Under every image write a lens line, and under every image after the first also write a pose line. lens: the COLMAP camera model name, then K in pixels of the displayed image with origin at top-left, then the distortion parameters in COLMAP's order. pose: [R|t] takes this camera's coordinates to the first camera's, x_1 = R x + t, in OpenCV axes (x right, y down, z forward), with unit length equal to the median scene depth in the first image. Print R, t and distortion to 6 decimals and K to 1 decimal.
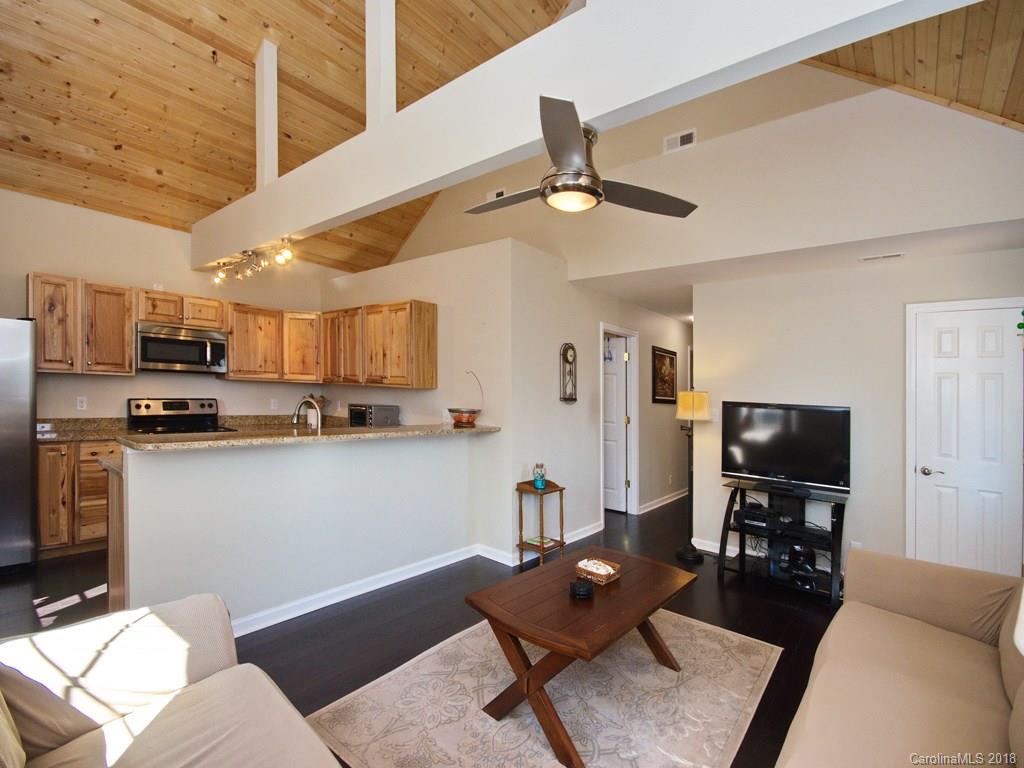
lens RADIAL K [[475.1, 0, 531.4], [0, 475.1, 403.6], [0, 0, 1]] dist [0.014120, -0.019162]
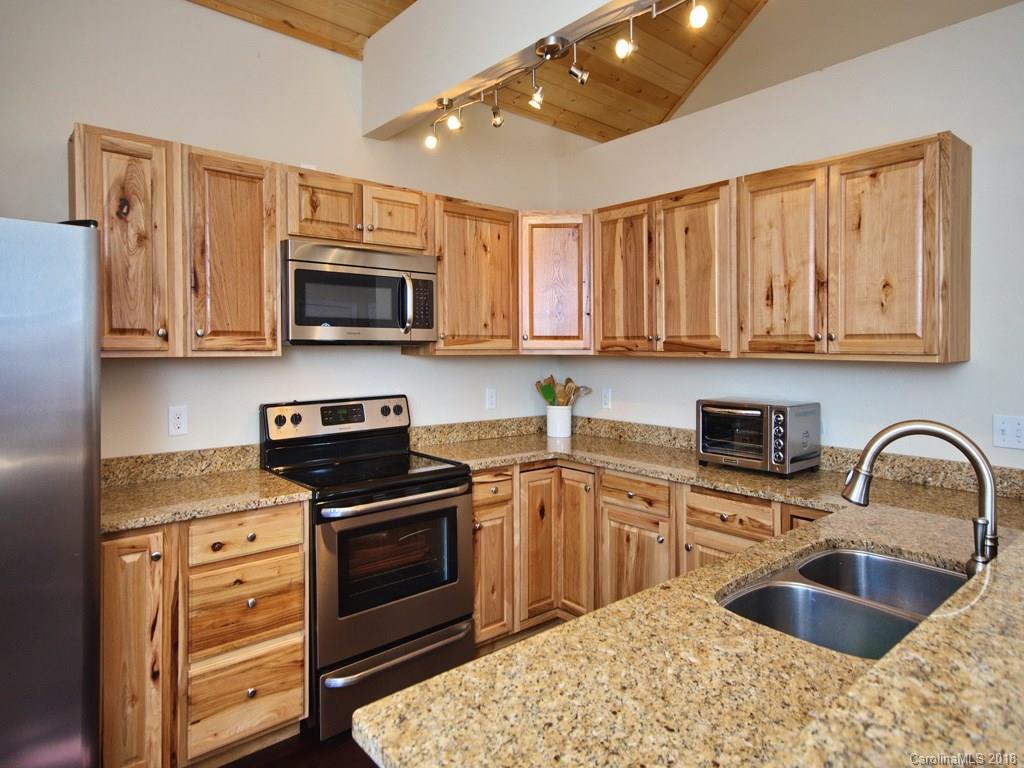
lens RADIAL K [[611.5, 0, 513.5], [0, 611.5, 342.2], [0, 0, 1]] dist [0.004906, 0.002745]
pose [[0.984190, -0.037279, -0.173147, -0.493528], [0.031262, 0.998813, -0.037354, -0.041863], [0.174334, 0.031351, 0.984187, 0.442067]]
